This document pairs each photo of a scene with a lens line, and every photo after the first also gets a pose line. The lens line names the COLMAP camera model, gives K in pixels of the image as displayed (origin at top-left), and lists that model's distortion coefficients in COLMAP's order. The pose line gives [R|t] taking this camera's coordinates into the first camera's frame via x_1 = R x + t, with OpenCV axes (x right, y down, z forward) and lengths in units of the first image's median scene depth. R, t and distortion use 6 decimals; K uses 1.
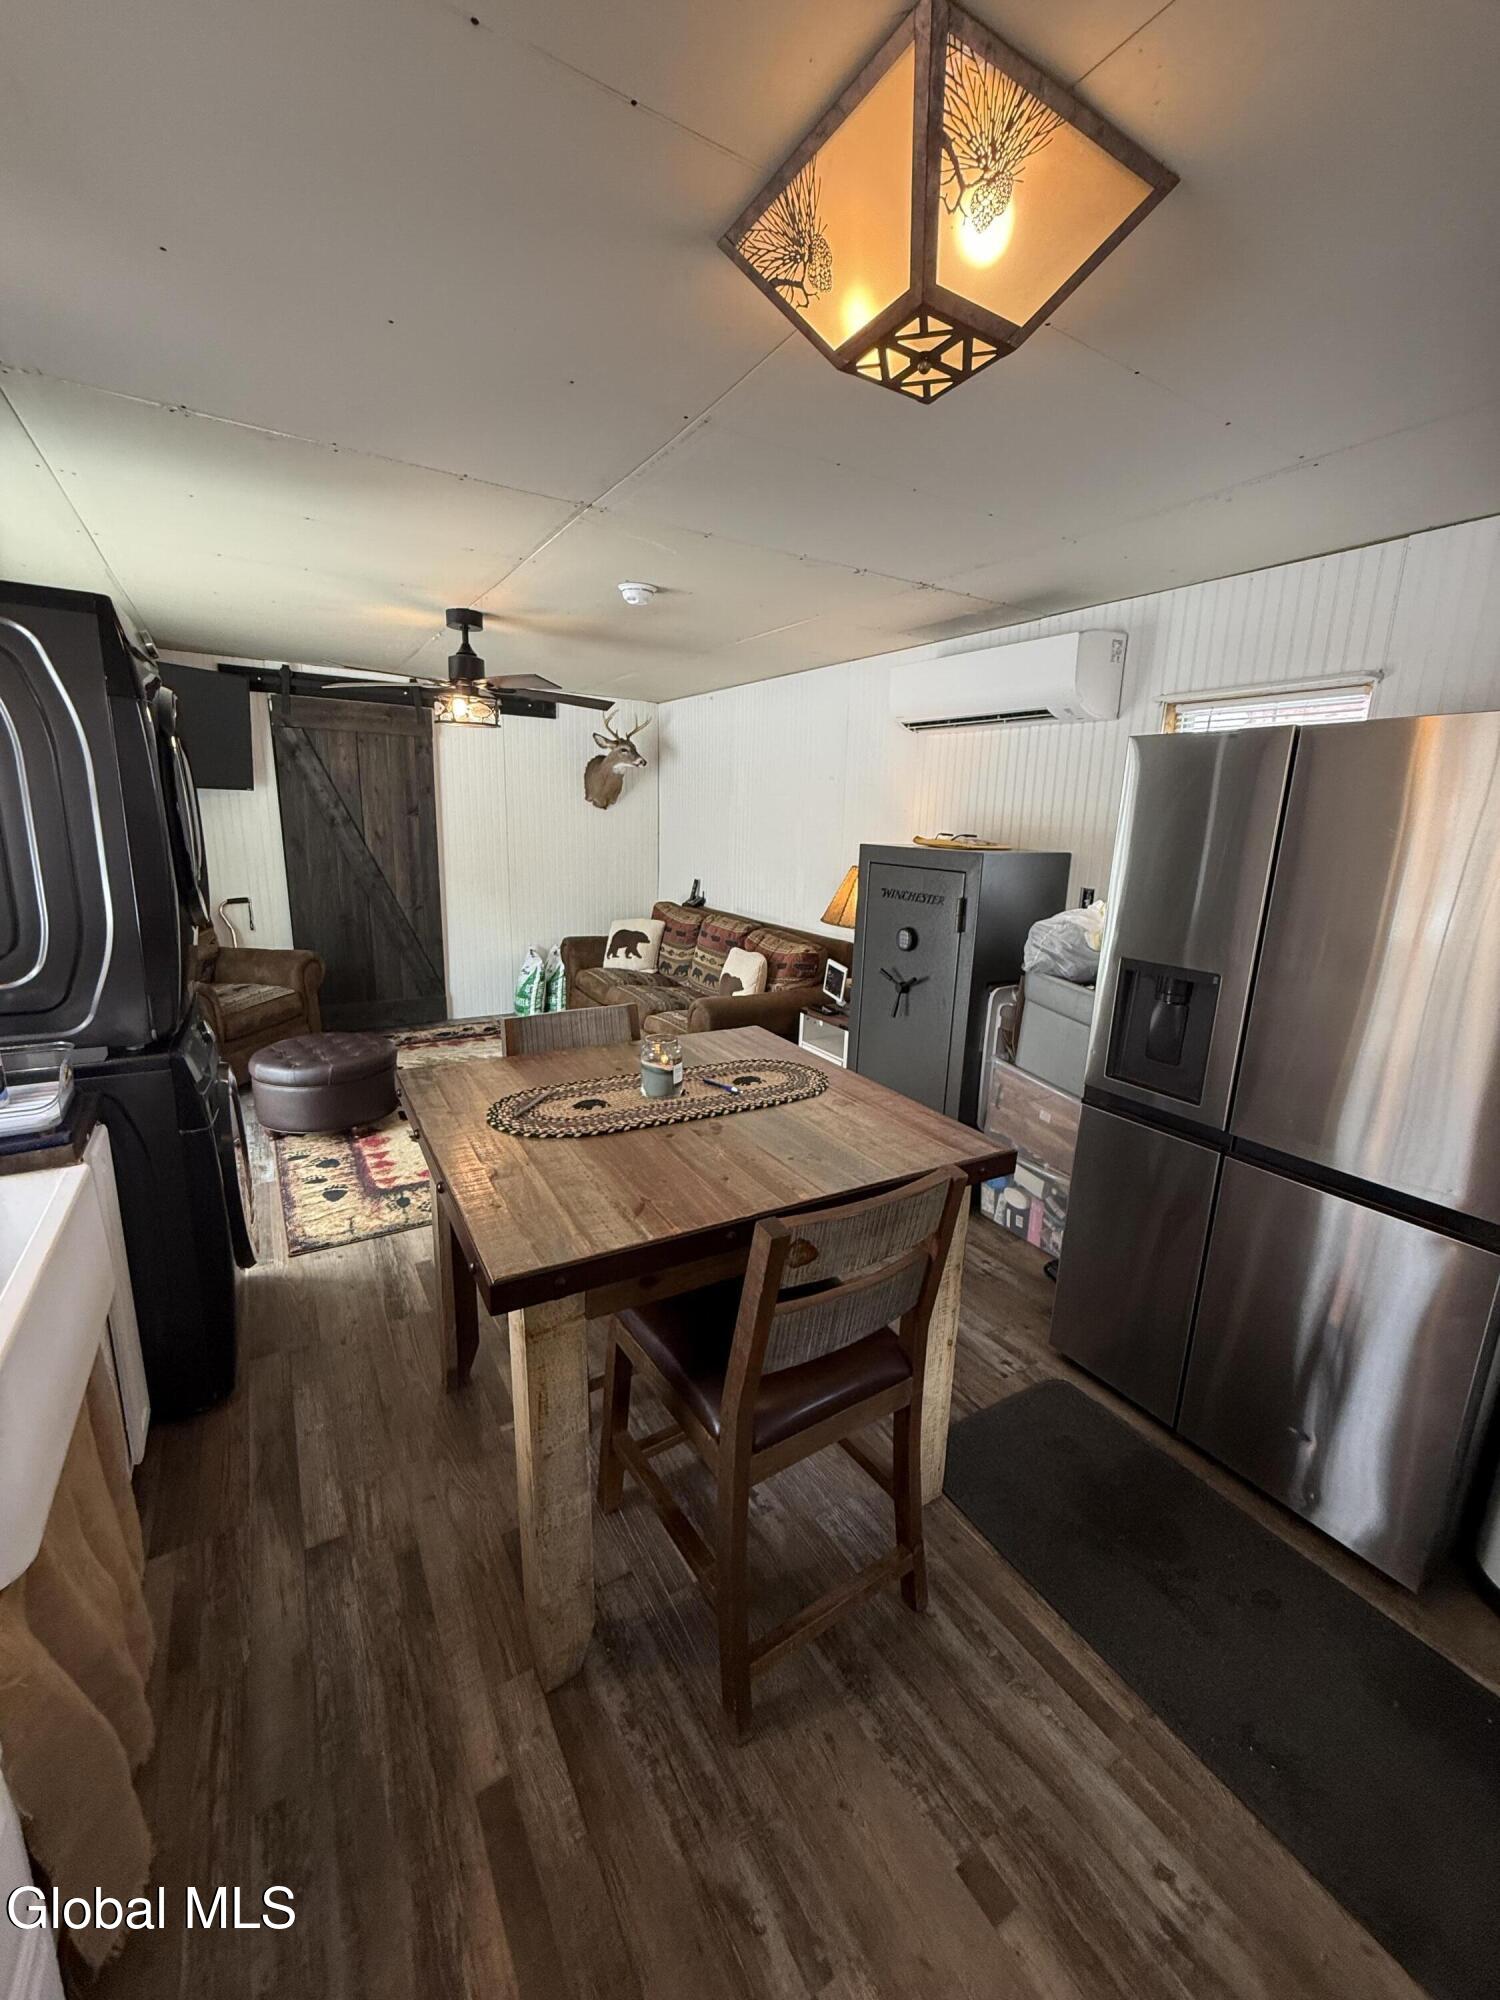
lens RADIAL K [[794.6, 0, 750.0], [0, 794.6, 995.8], [0, 0, 1]] dist [-0.001408, 0.001012]
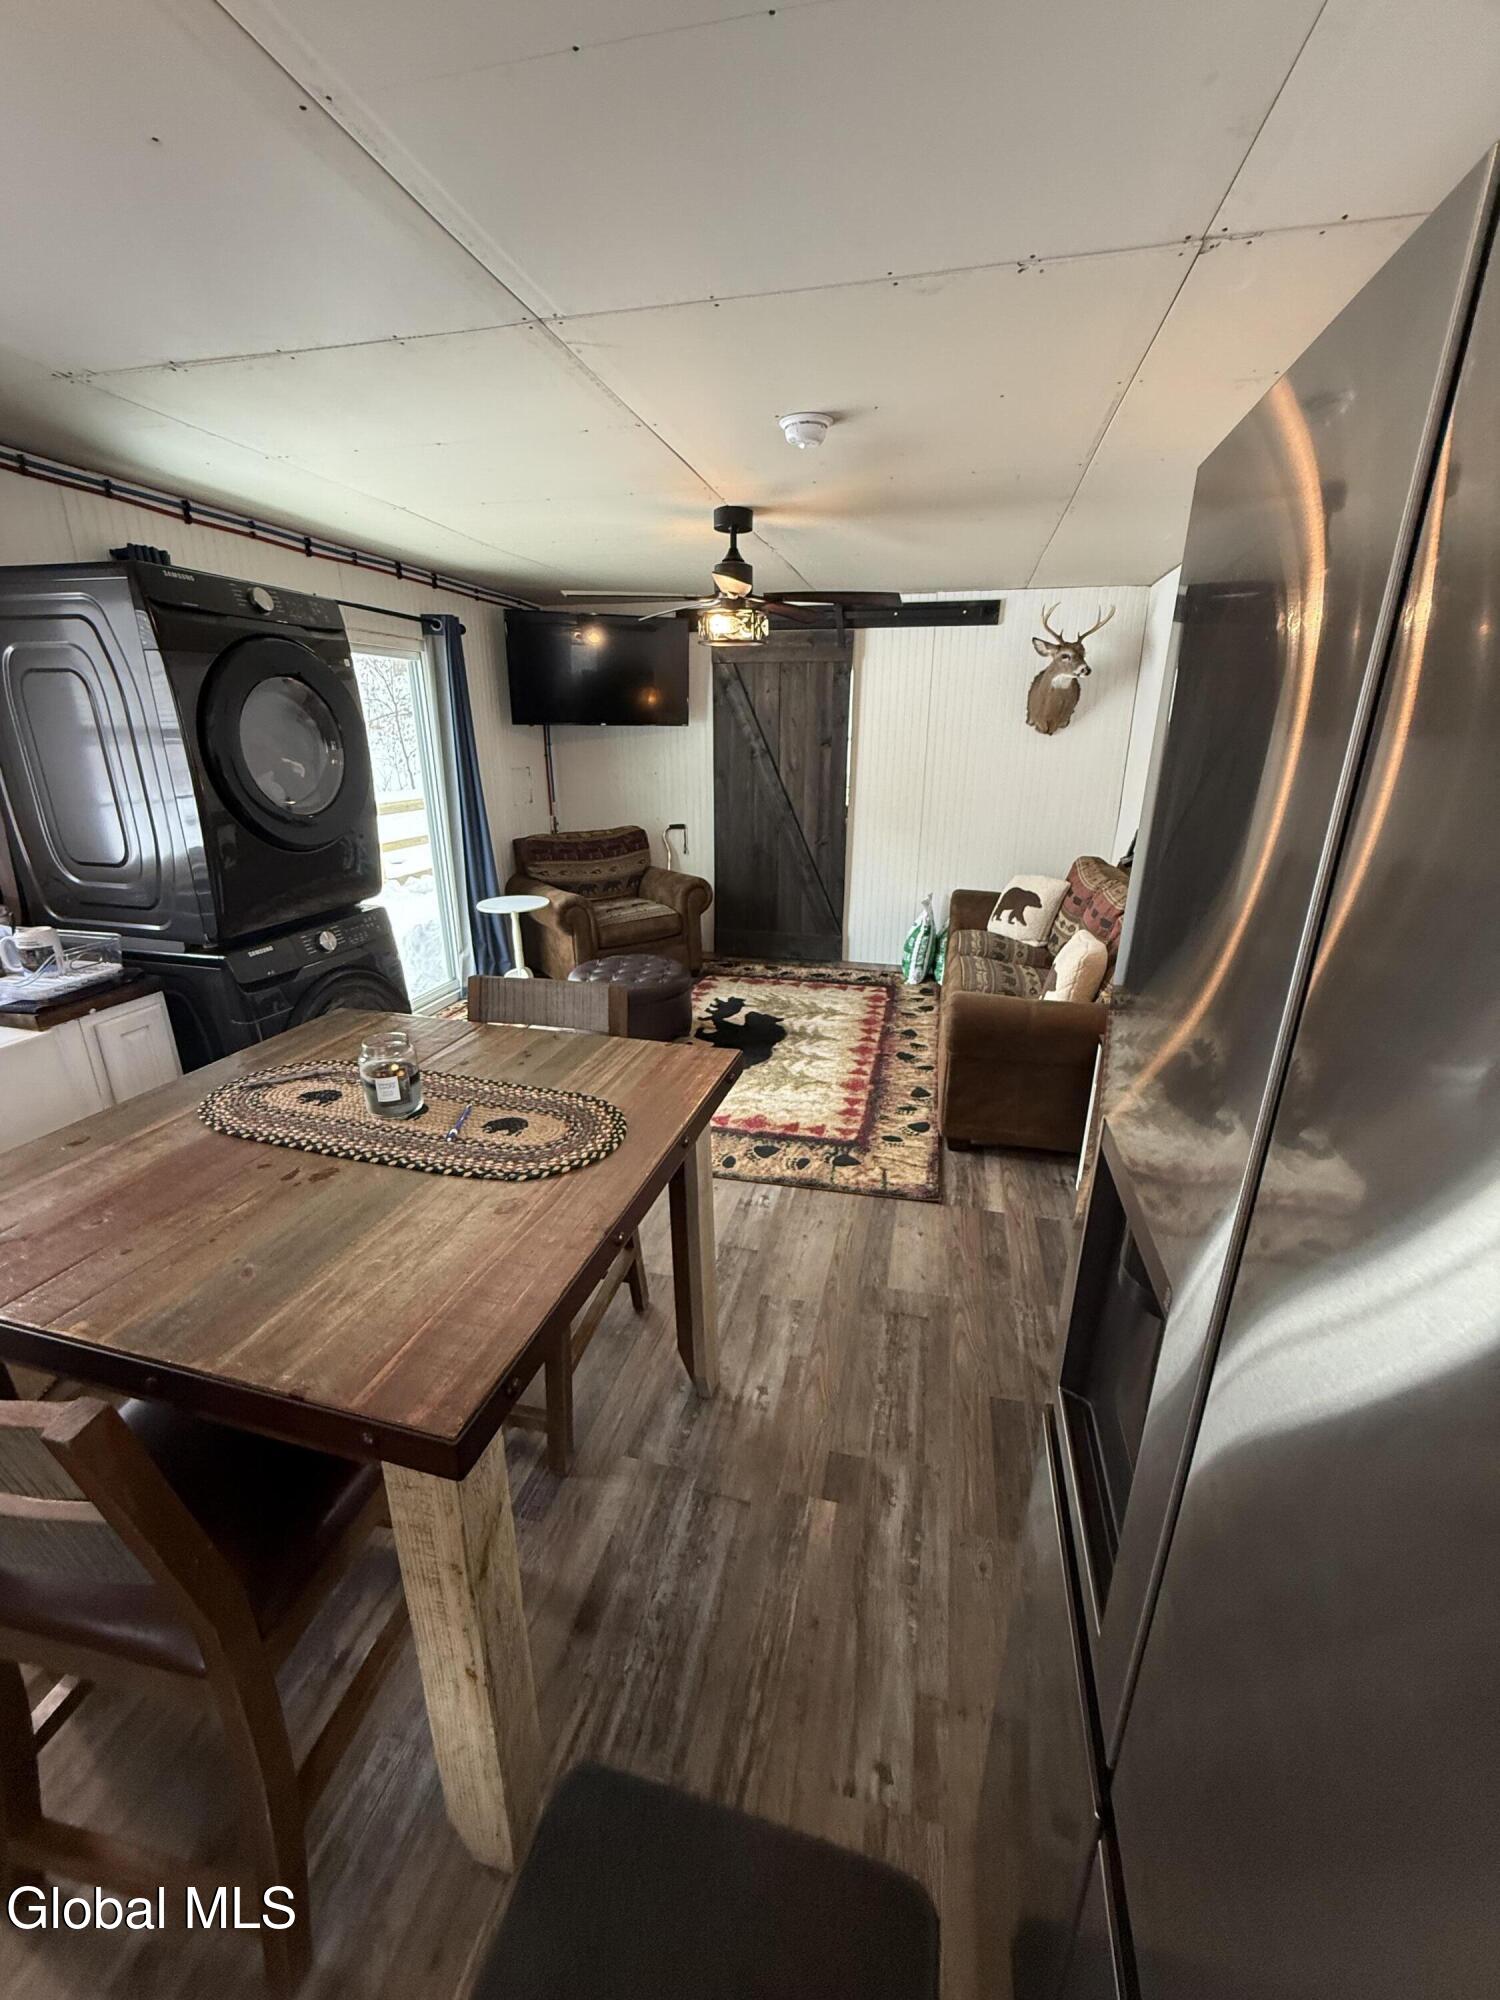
lens RADIAL K [[794.6, 0, 752.2], [0, 794.6, 994.2], [0, 0, 1]] dist [-0.001408, 0.001012]
pose [[0.705994, 0.196341, -0.680458, 0.256411], [-0.141337, 0.980536, 0.136286, -0.056920], [0.693972, -0.000043, 0.720002, 0.269976]]
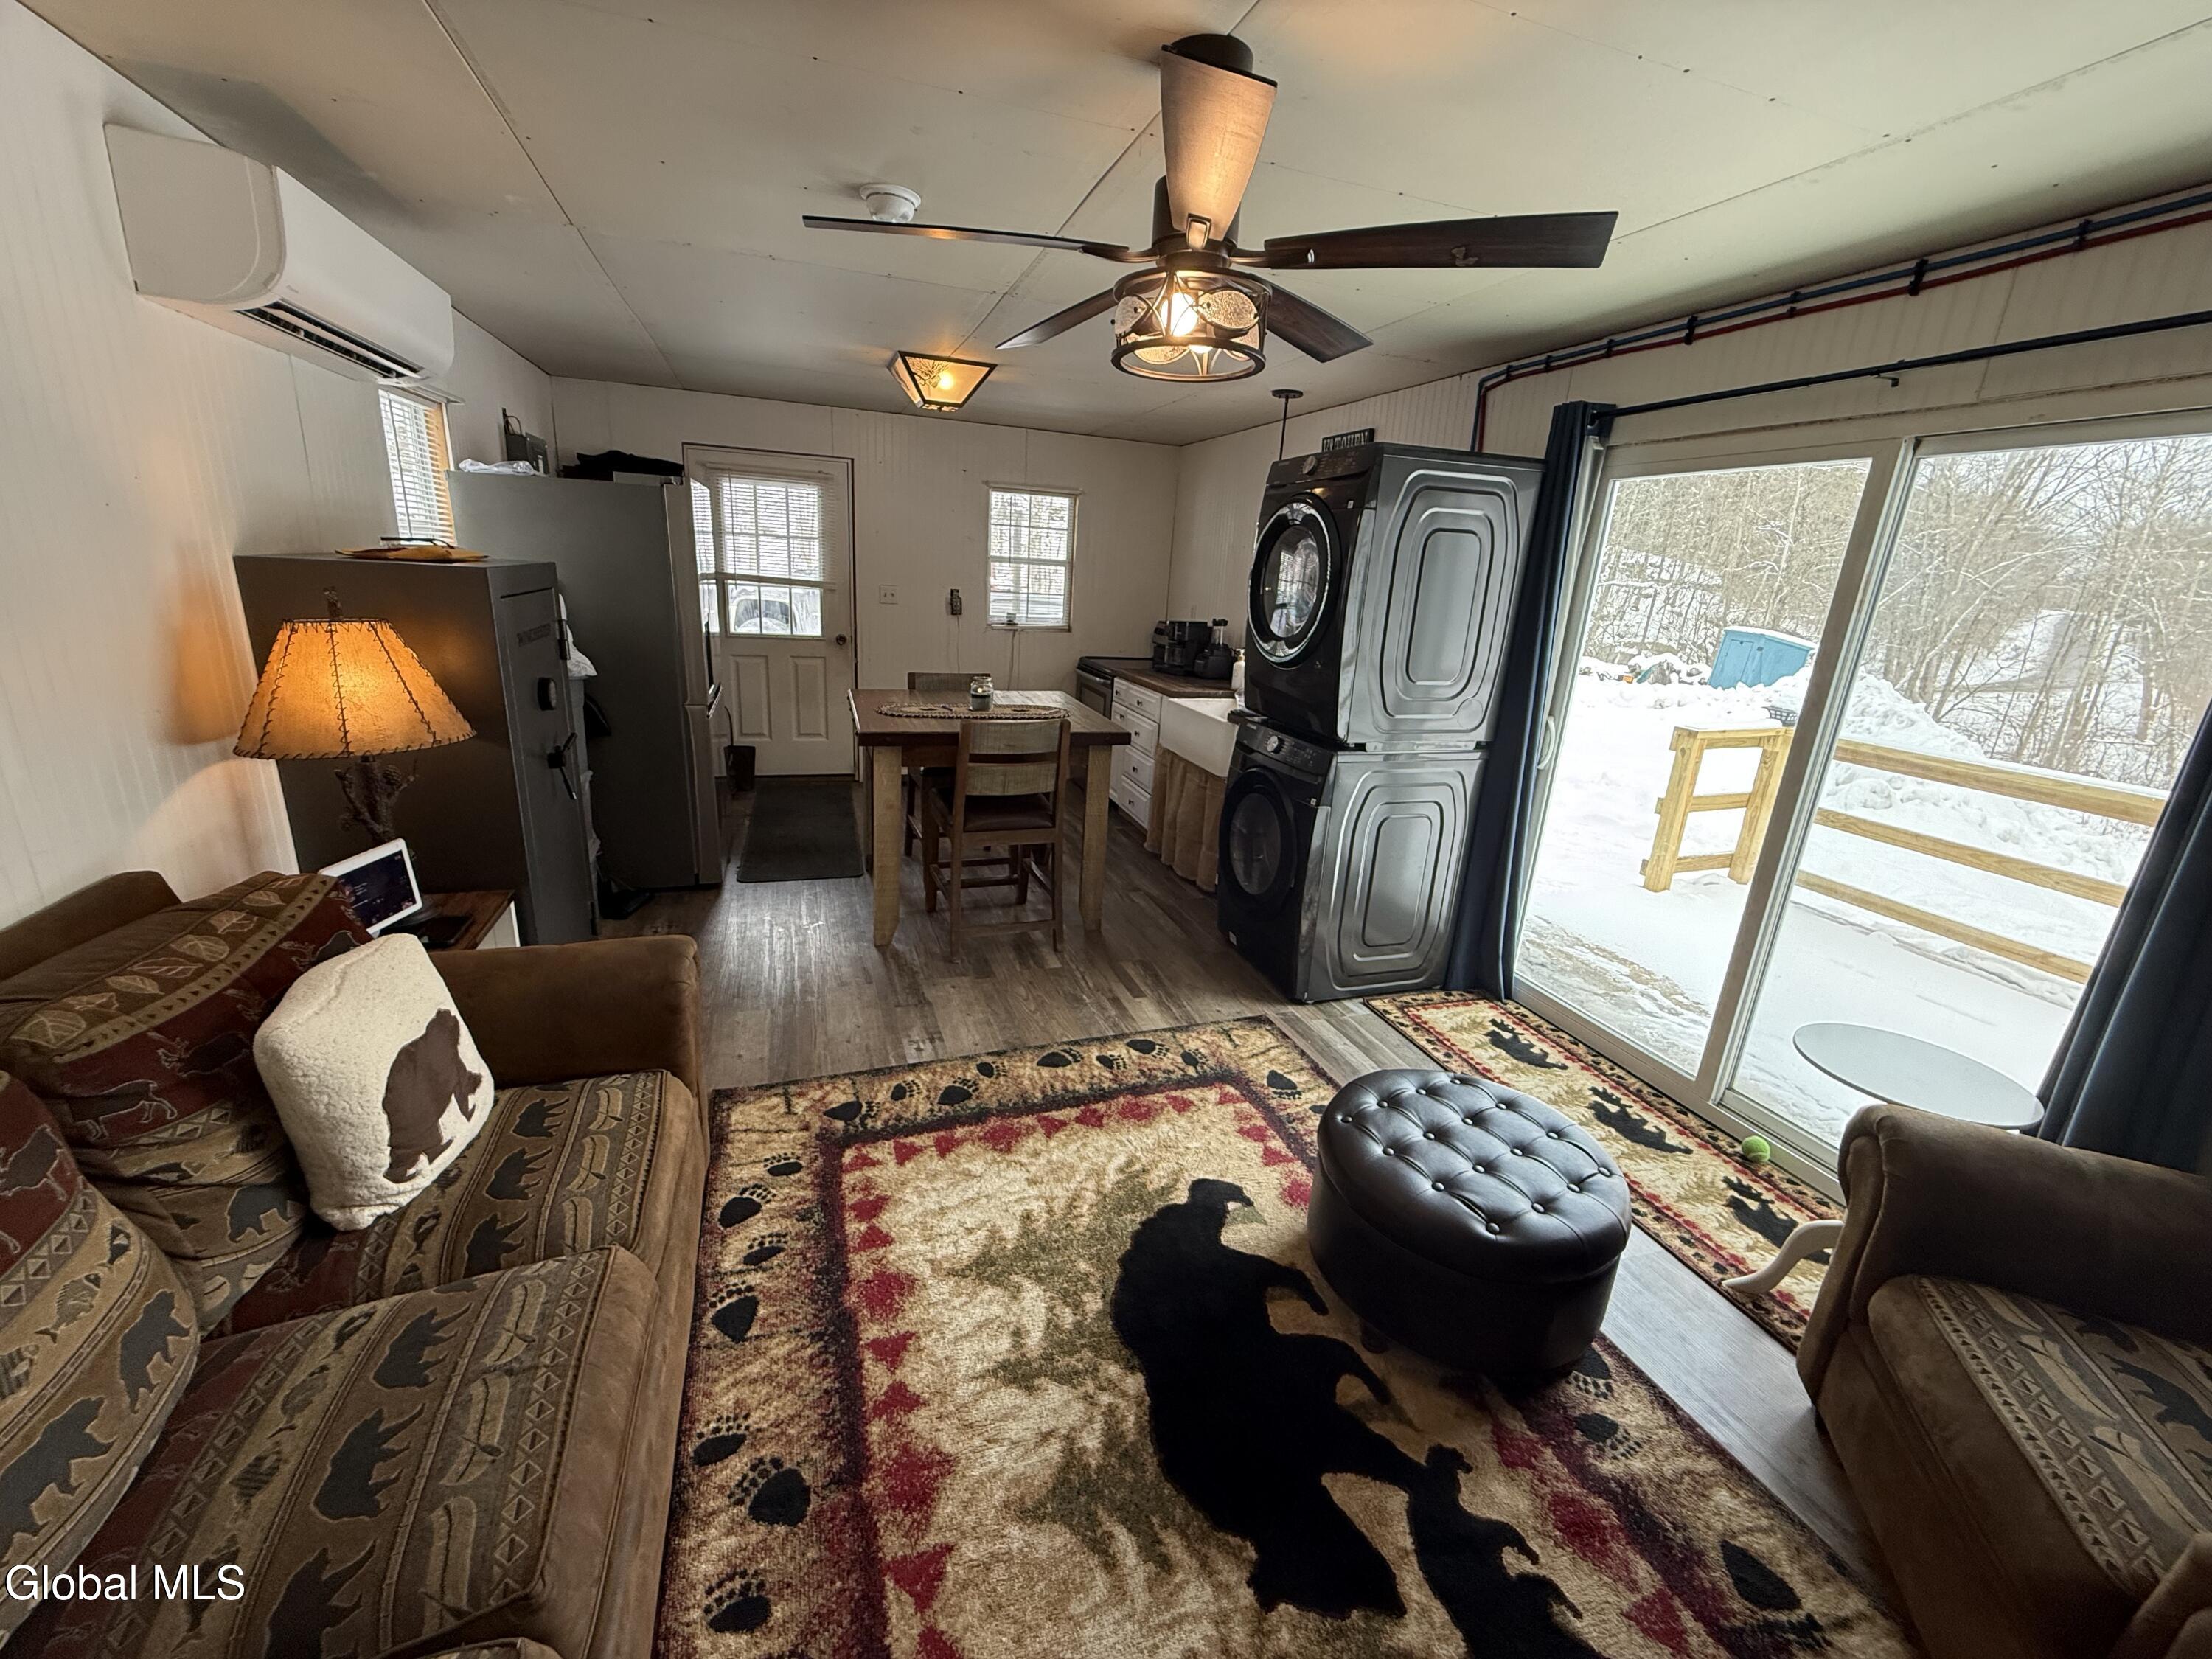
lens RADIAL K [[878.8, 0, 1100.8], [0, 878.8, 825.1], [0, 0, 1]] dist [-0.001408, 0.001012]
pose [[-0.971345, -0.147593, 0.186293, -0.316620], [-0.037032, 0.868230, 0.494778, -0.262221], [-0.234771, 0.473701, -0.848817, 1.106175]]
